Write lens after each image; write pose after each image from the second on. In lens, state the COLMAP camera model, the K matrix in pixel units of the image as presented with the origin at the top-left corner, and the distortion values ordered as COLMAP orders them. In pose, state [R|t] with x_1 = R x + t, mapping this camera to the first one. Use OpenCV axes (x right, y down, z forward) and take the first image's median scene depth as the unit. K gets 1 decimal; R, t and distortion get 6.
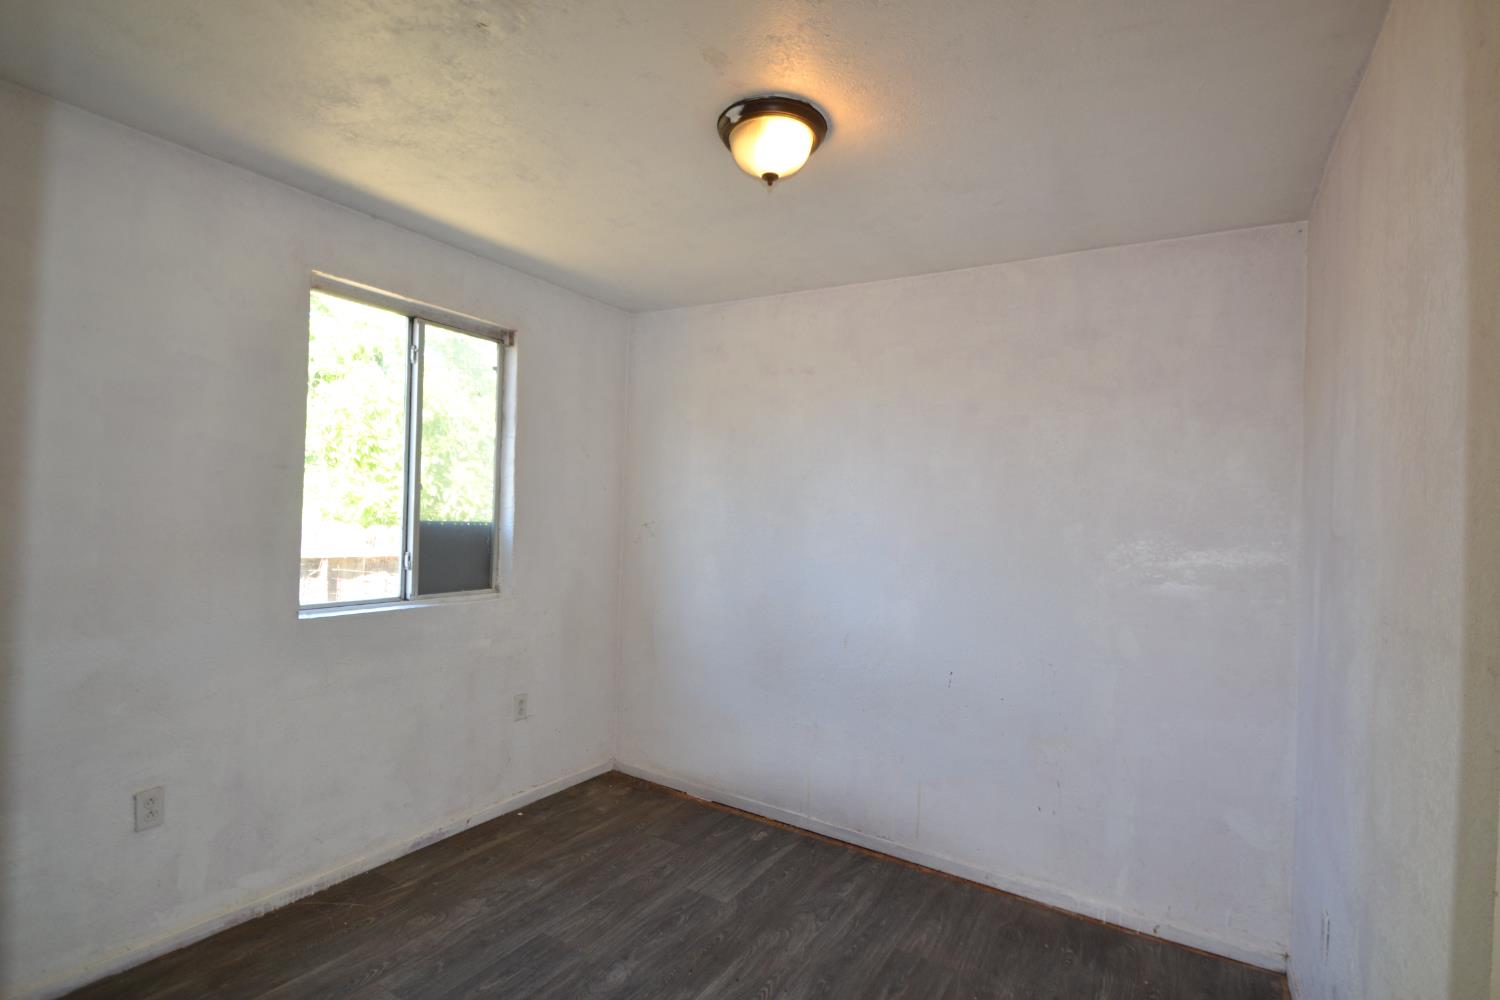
lens RADIAL K [[703.9, 0, 779.9], [0, 703.9, 508.7], [0, 0, 1]] dist [-0.001315, -0.021651]
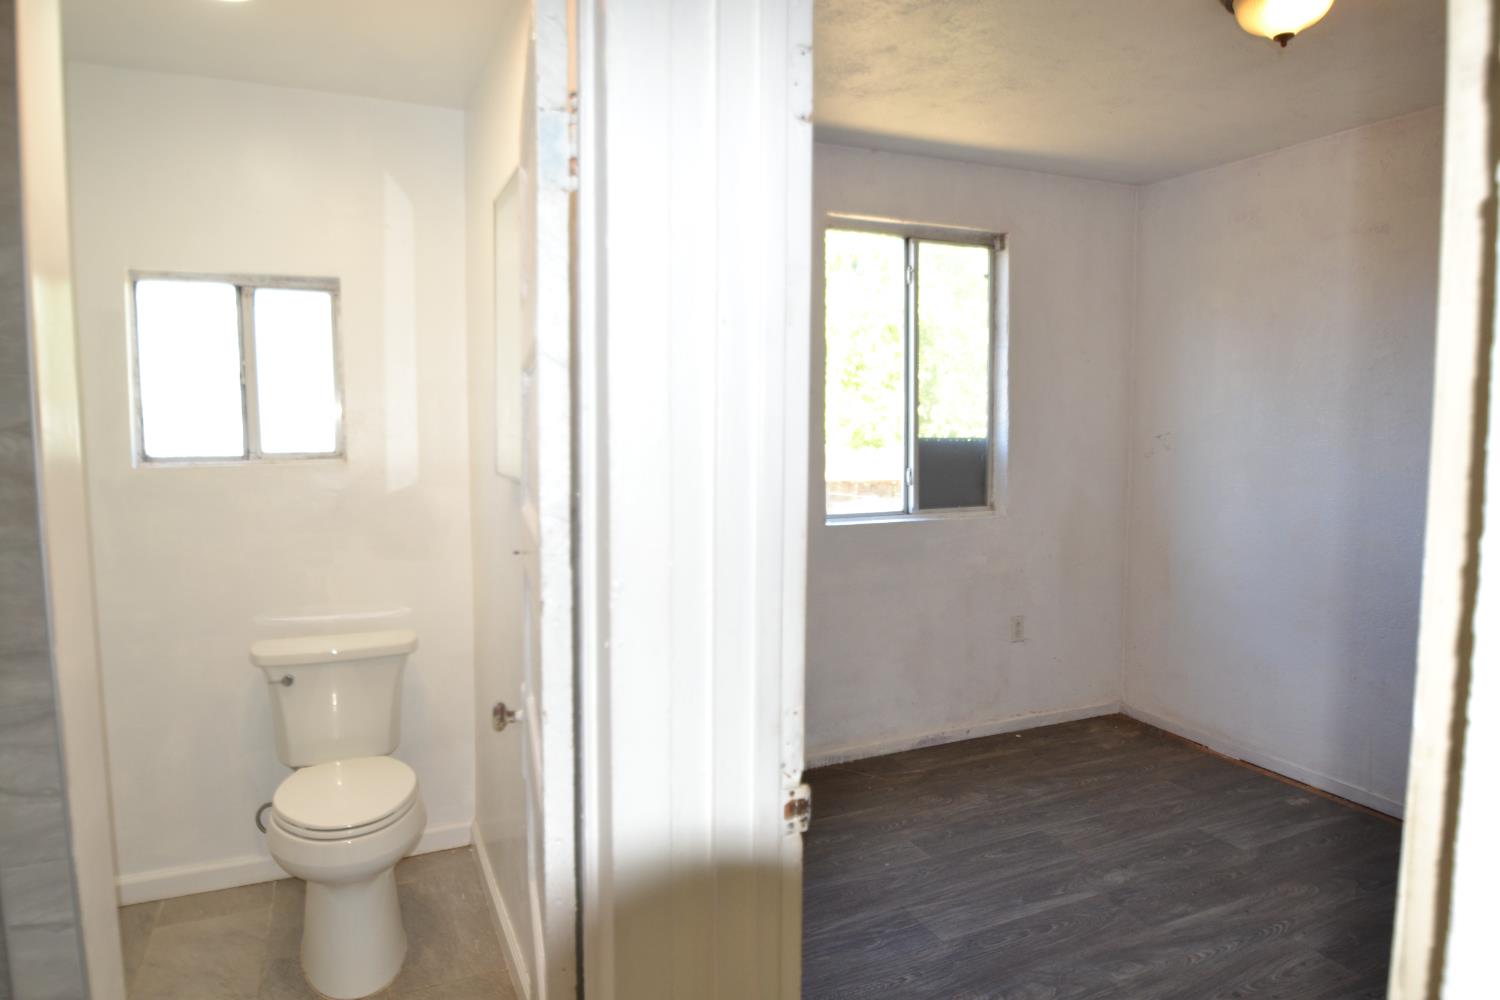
lens RADIAL K [[915.8, 0, 750.0], [0, 915.8, 500.0], [0, 0, 1]] dist [-0.000498, -0.000092]
pose [[0.807293, 0.012543, -0.590017, 0.082346], [0.034645, 0.997042, 0.068600, 0.008081], [0.589133, -0.075822, 0.804471, -0.238496]]
